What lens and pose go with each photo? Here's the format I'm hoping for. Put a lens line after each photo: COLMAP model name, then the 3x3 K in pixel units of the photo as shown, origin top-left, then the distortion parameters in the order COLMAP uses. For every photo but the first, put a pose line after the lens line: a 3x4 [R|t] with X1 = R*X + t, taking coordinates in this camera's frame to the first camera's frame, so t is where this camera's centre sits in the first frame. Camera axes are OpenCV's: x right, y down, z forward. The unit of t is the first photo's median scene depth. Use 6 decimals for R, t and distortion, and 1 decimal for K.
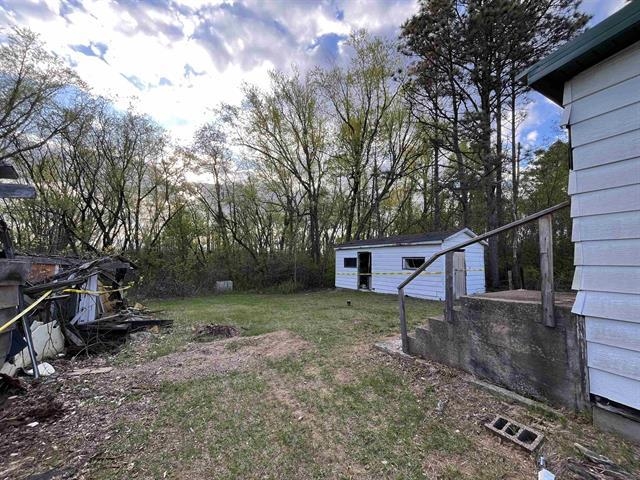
lens RADIAL K [[260.6, 0, 320.0], [0, 260.6, 242.9], [0, 0, 1]] dist [0.006308, 0.000133]
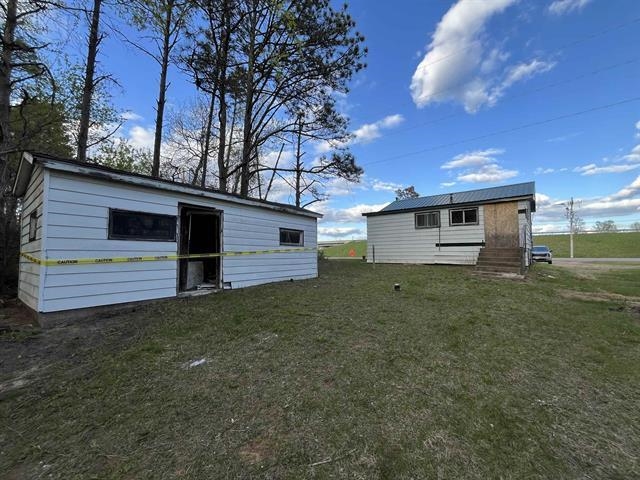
lens RADIAL K [[257.5, 0, 320.1], [0, 257.5, 239.5], [0, 0, 1]] dist [-0.000074, -0.000001]
pose [[-0.387544, 0.037408, 0.921092, -0.321338], [-0.072862, 0.994807, -0.071058, 0.110516], [-0.918967, -0.094651, -0.382806, 1.003828]]
